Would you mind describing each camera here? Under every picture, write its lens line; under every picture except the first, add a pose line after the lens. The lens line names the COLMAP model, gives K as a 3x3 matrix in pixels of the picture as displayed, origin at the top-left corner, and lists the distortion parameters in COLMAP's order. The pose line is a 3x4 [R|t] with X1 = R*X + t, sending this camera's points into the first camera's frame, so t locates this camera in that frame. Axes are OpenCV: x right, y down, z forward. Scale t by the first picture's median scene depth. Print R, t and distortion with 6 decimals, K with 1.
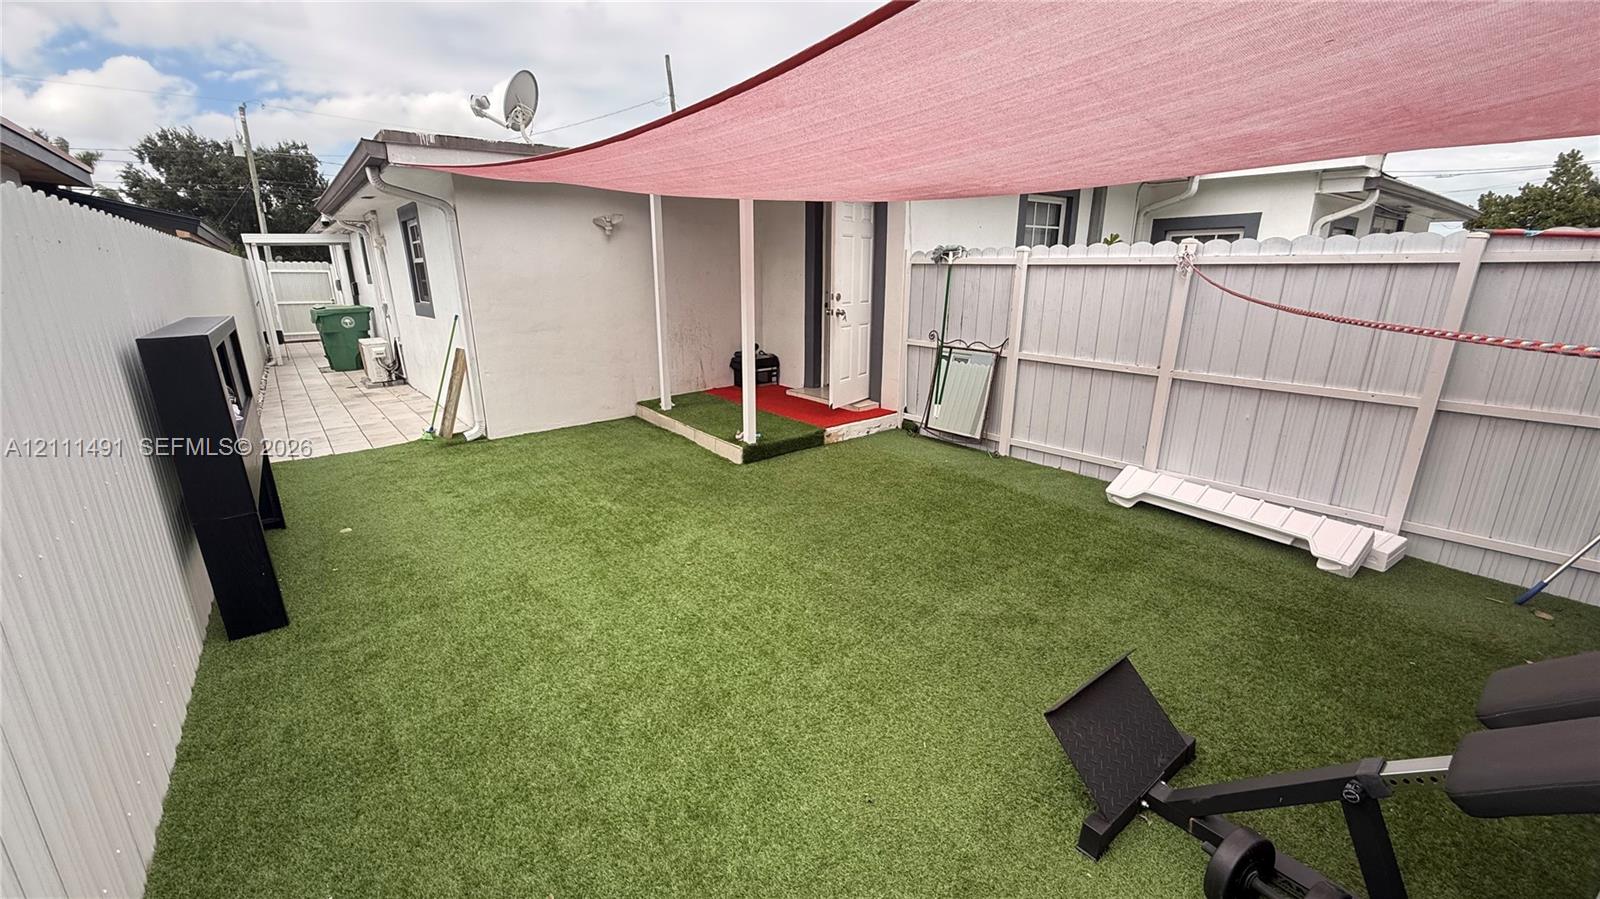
lens RADIAL K [[635.5, 0, 795.1], [0, 635.5, 453.0], [0, 0, 1]] dist [0.002128, 0.000248]
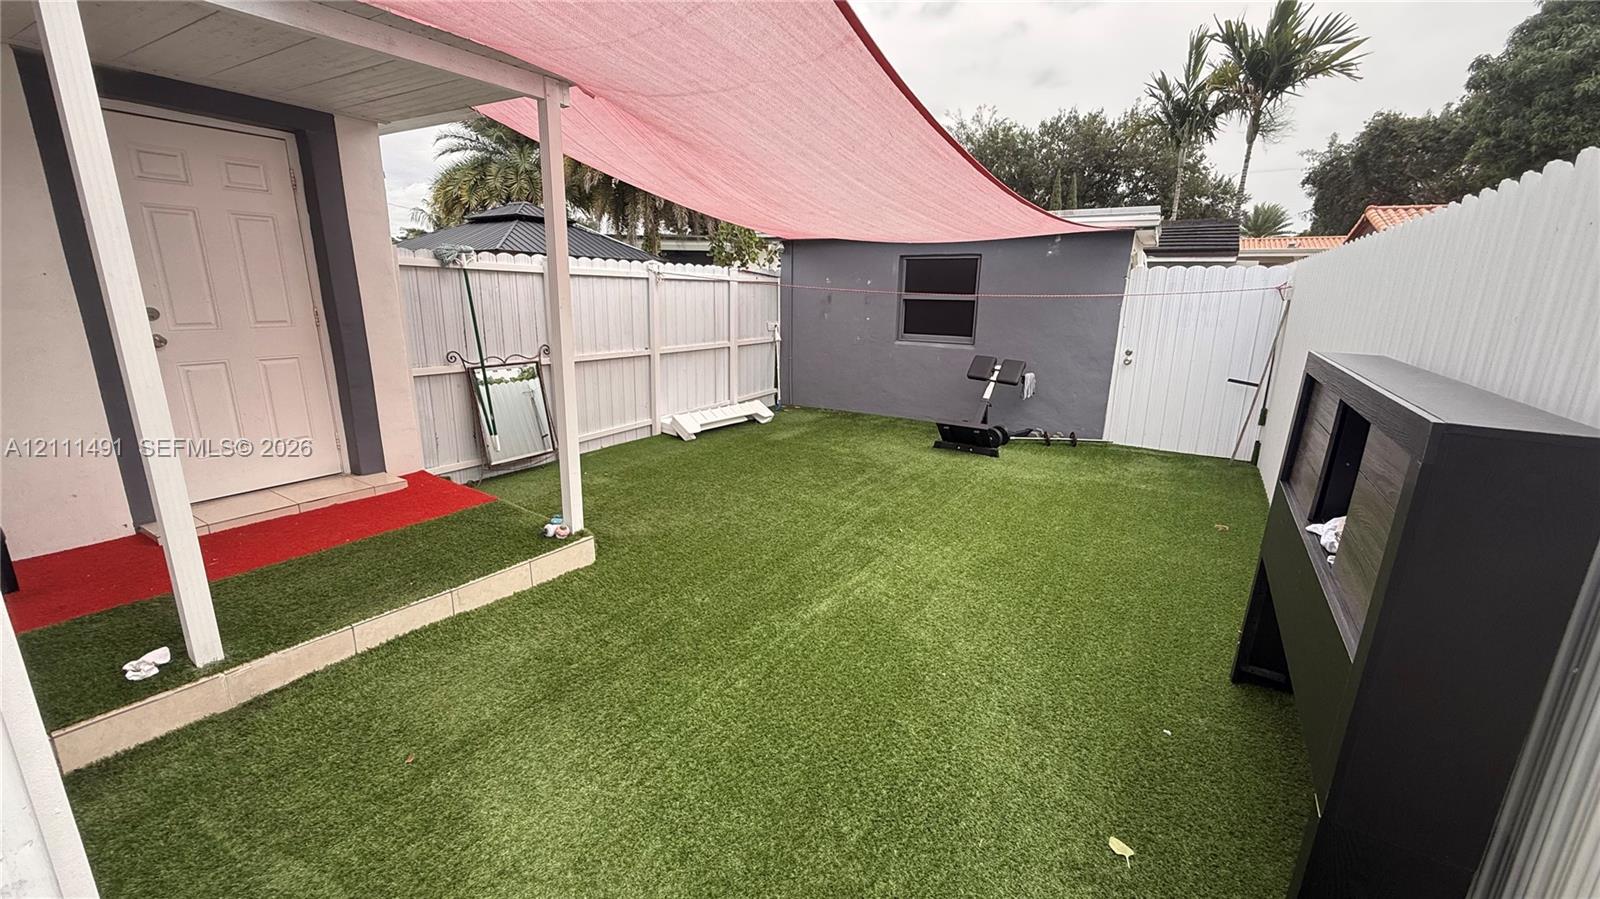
lens RADIAL K [[635.5, 0, 790.2], [0, 635.5, 449.3], [0, 0, 1]] dist [0.002128, 0.000248]
pose [[-0.335401, -0.238650, 0.911346, -0.799217], [0.236750, 0.914984, 0.326733, -0.284495], [-0.911842, 0.325347, -0.250386, 1.014726]]
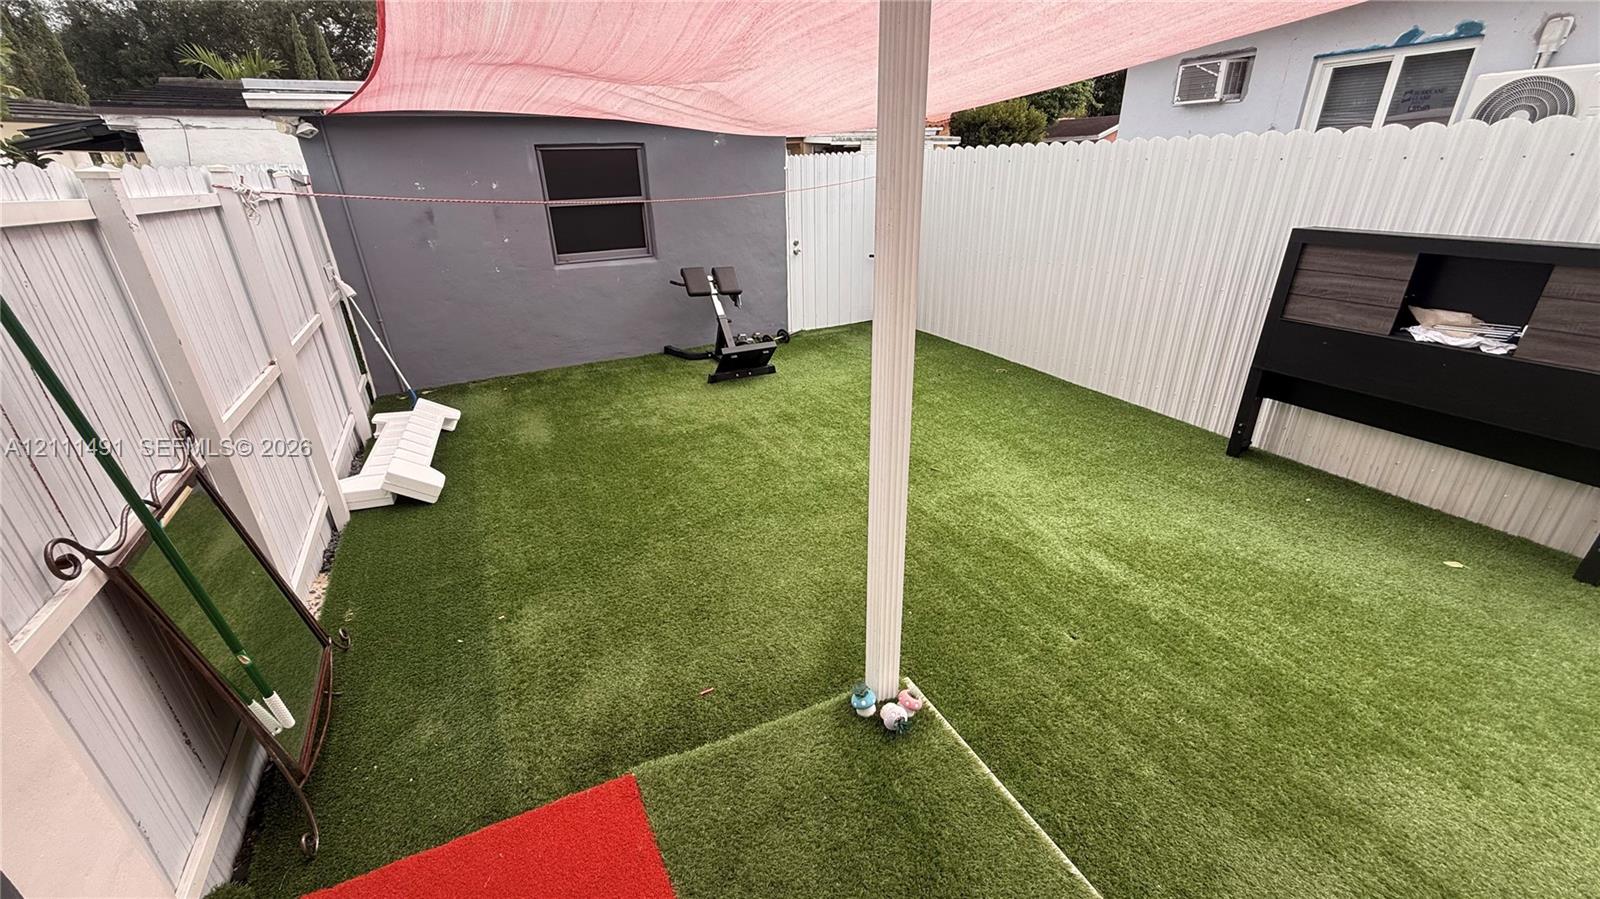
lens RADIAL K [[635.5, 0, 794.6], [0, 635.5, 448.4], [0, 0, 1]] dist [0.002128, 0.000248]
pose [[-0.980538, -0.060424, 0.186802, -0.080413], [0.072923, 0.771310, 0.632269, -0.403838], [-0.182286, 0.633585, -0.751892, 1.309234]]
